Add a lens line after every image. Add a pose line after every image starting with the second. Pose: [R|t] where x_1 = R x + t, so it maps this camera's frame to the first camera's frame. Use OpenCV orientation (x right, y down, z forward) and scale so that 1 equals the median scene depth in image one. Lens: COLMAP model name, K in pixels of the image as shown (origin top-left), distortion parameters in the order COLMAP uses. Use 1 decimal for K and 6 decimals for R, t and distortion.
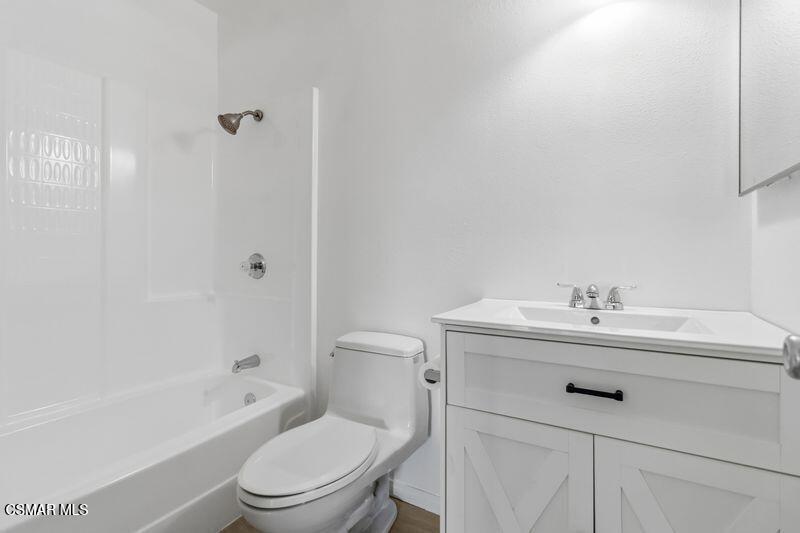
lens RADIAL K [[370.7, 0, 399.7], [0, 370.7, 256.2], [0, 0, 1]] dist [0.002481, 0.000526]
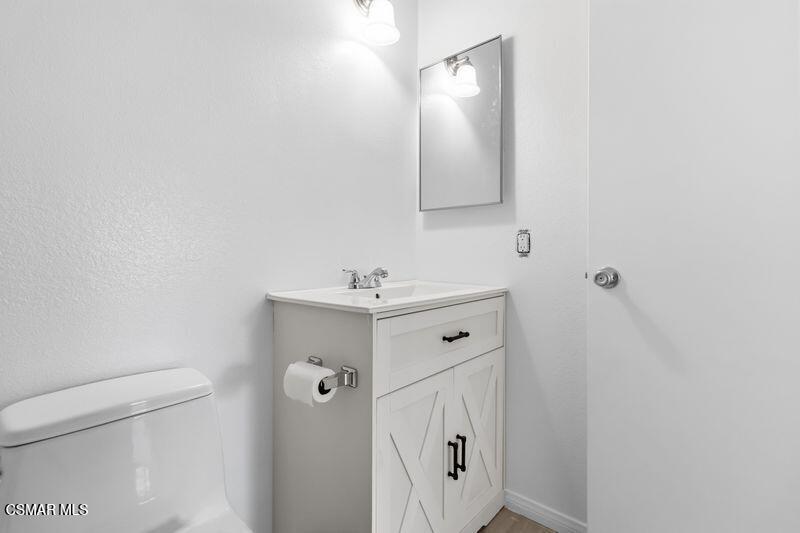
lens RADIAL K [[370.7, 0, 399.7], [0, 370.7, 256.2], [0, 0, 1]] dist [0.002481, 0.000526]
pose [[0.219867, -0.004390, 0.975520, -0.774125], [-0.002034, 0.999986, 0.004958, 0.033562], [-0.975528, -0.003075, 0.219855, 0.732510]]
